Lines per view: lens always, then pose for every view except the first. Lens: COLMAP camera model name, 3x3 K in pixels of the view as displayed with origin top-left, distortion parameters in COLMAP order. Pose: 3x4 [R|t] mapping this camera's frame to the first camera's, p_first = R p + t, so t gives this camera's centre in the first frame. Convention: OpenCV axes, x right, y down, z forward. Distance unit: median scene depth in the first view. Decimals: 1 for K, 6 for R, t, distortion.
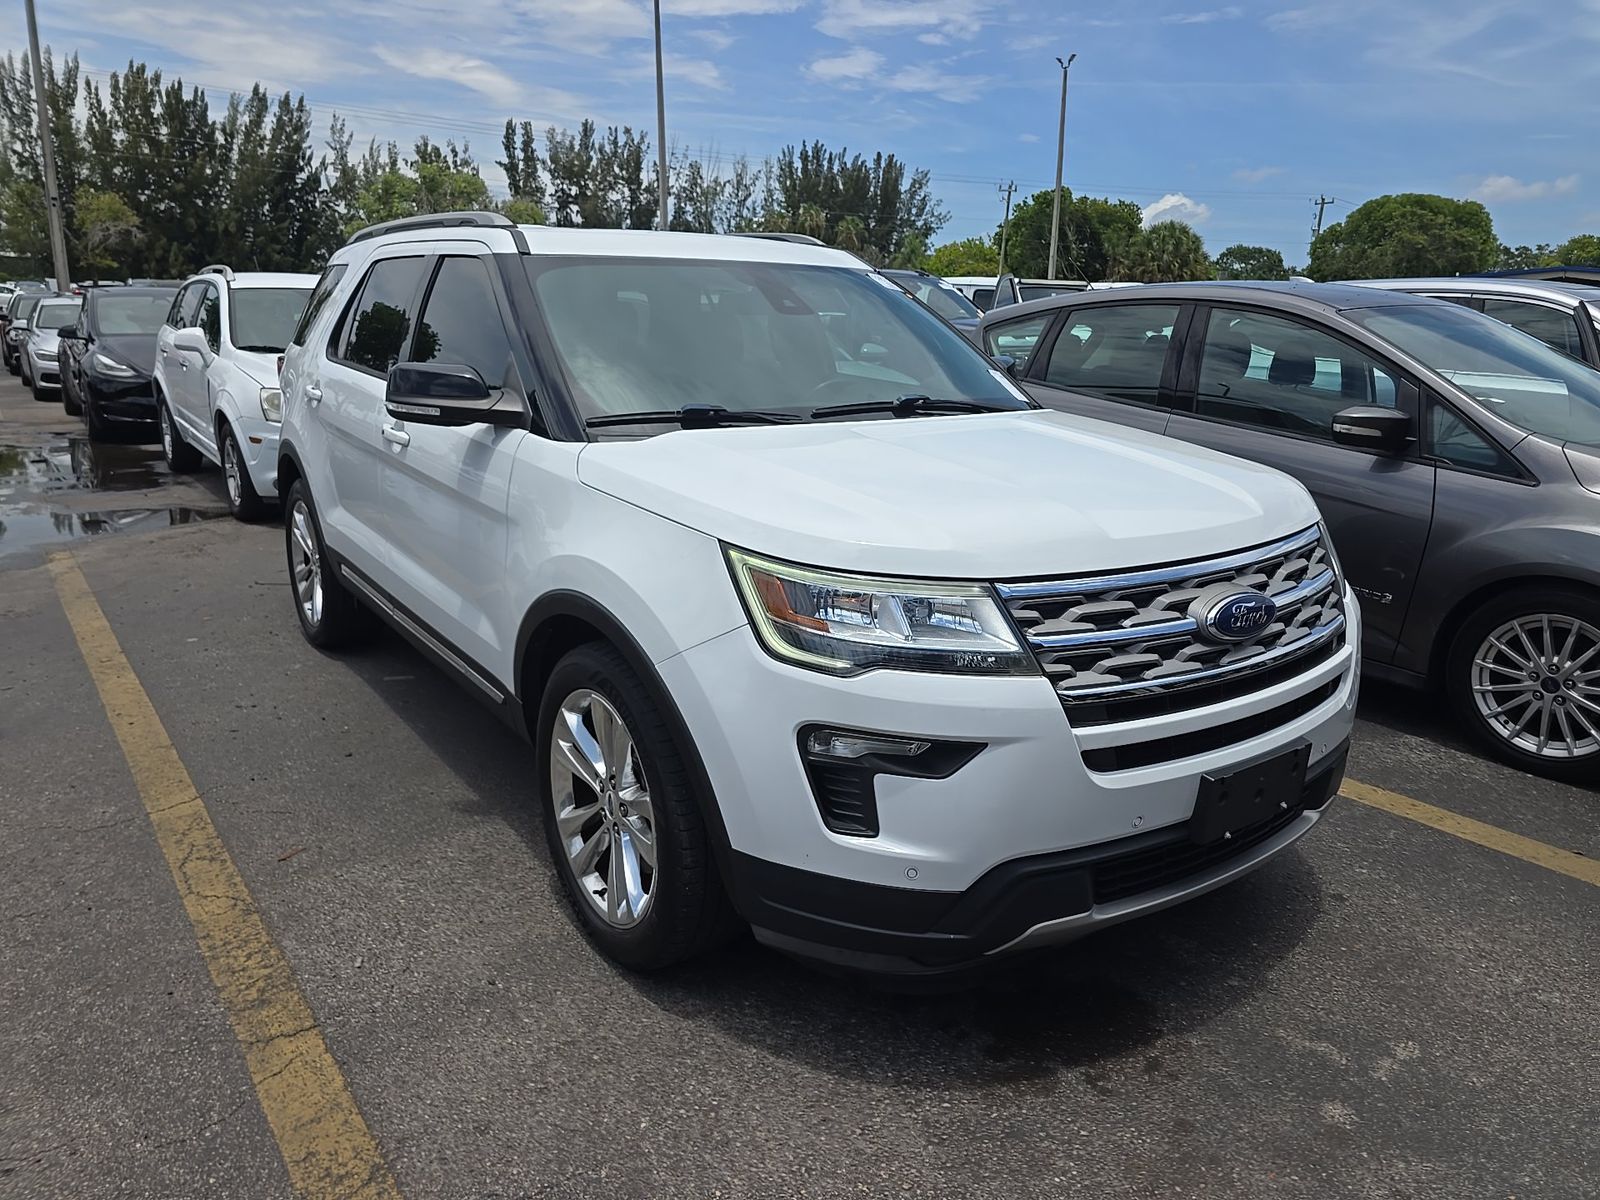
lens RADIAL K [[1143.0, 0, 800.0], [0, 1143.0, 600.0], [0, 0, 1]] dist [0.043457, -0.058838]
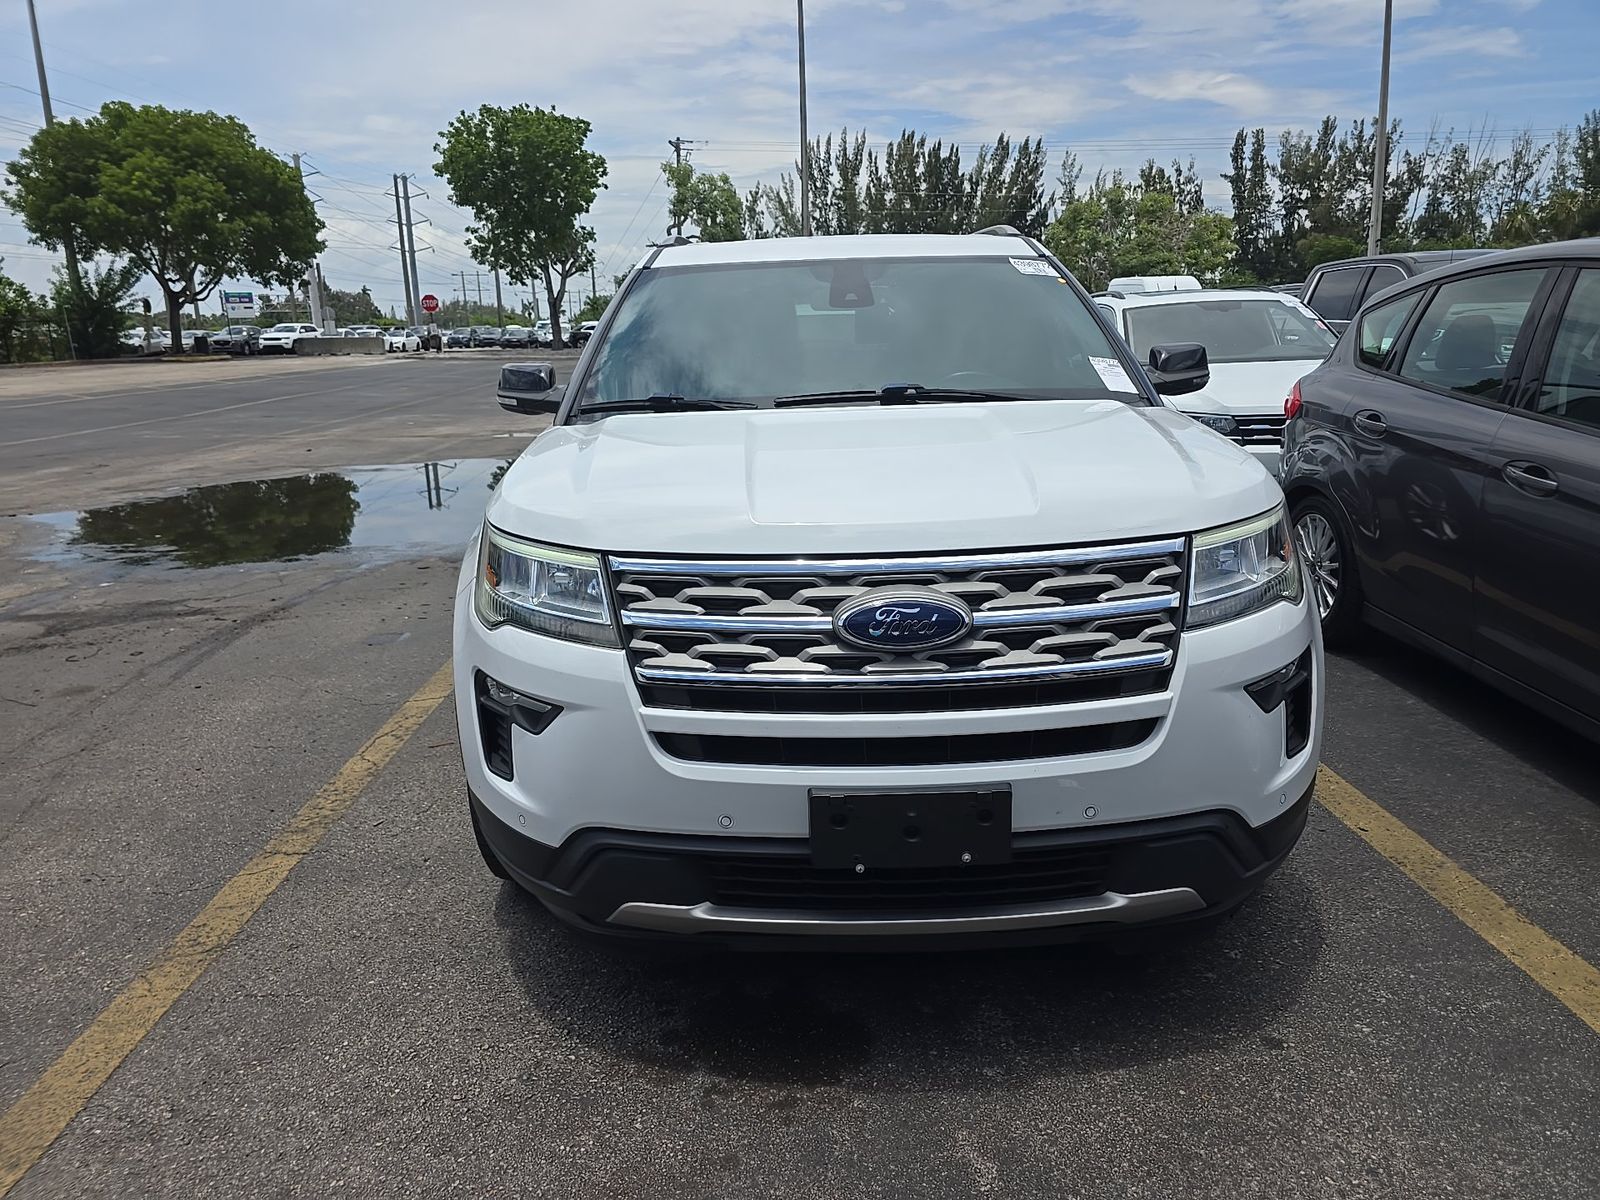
lens RADIAL K [[1143.0, 0, 800.0], [0, 1143.0, 600.0], [0, 0, 1]] dist [0.043457, -0.058838]
pose [[0.791323, 0.093648, -0.604183, 0.081790], [-0.105099, 0.994325, 0.016467, -0.000873], [0.602297, 0.050469, 0.796675, 0.025818]]
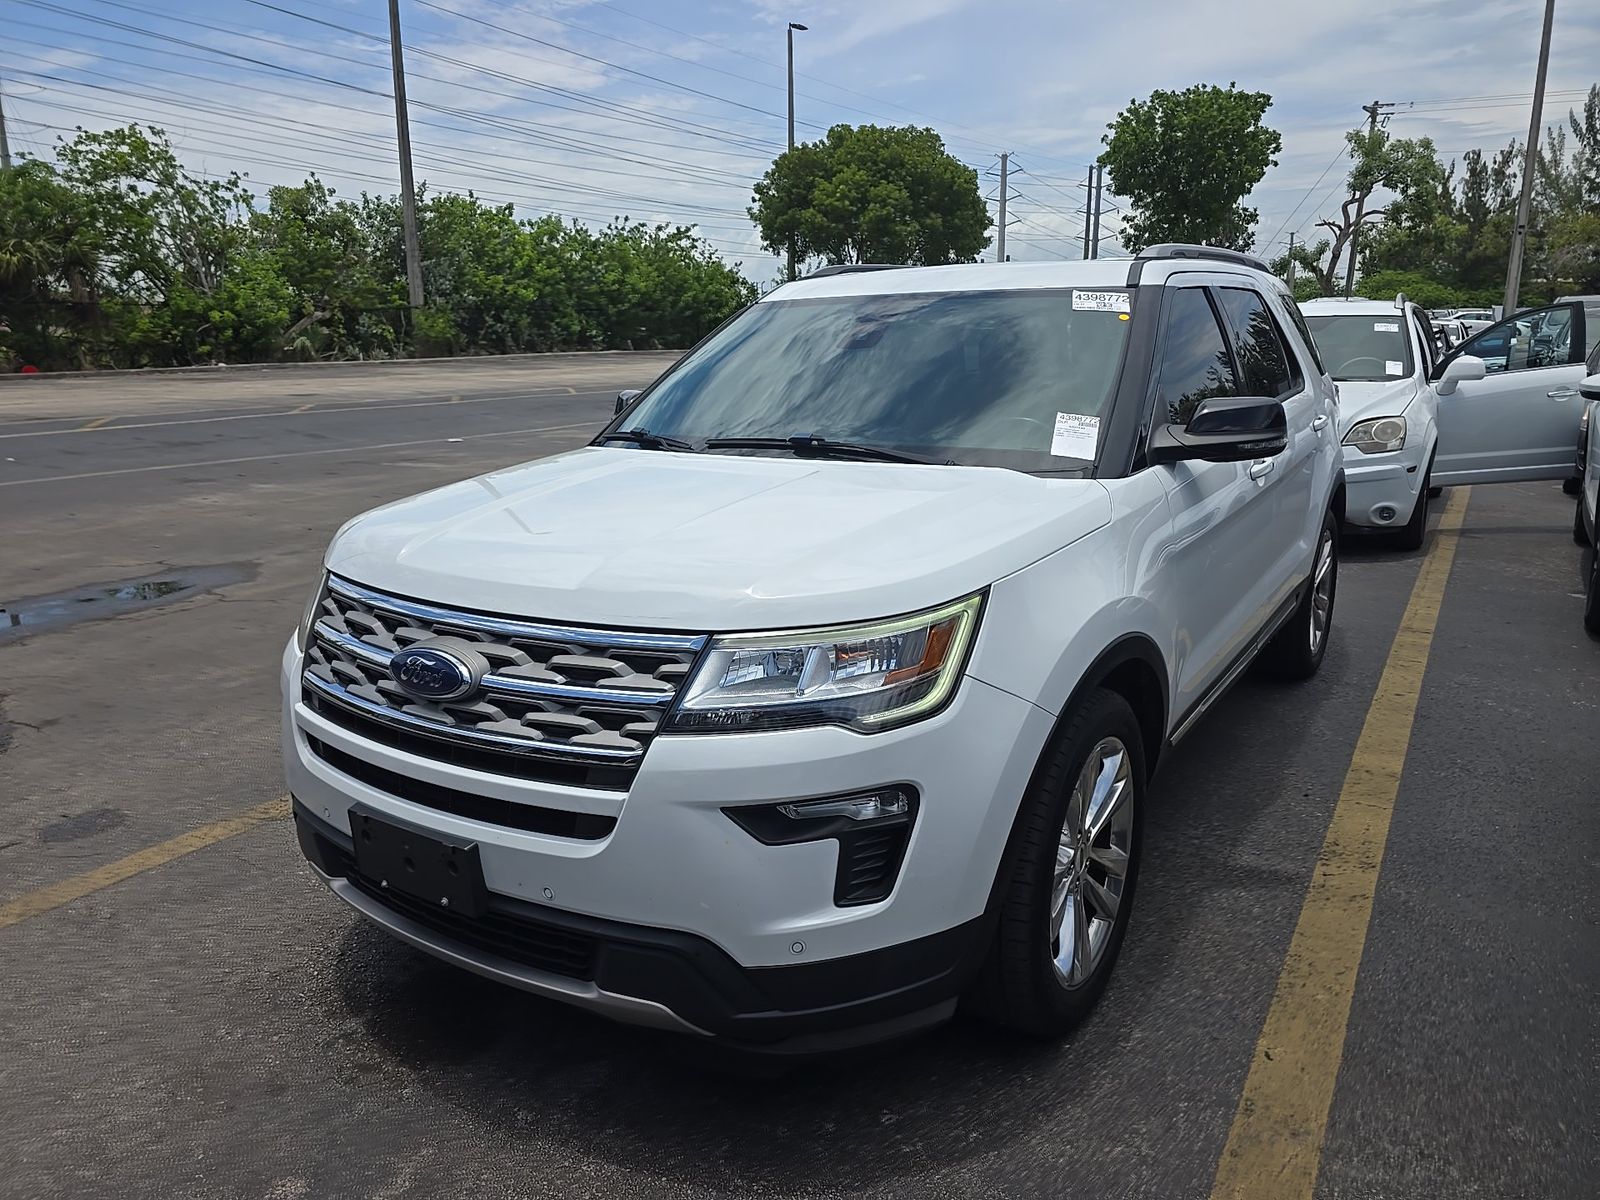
lens RADIAL K [[1119.7, 0, 800.0], [0, 1119.7, 600.0], [0, 0, 1]] dist [0.058925, -0.067849]
pose [[0.290632, 0.191032, -0.937571, 0.128397], [-0.206108, 0.969363, 0.133619, -0.022174], [0.934373, 0.154406, 0.321101, 0.095219]]
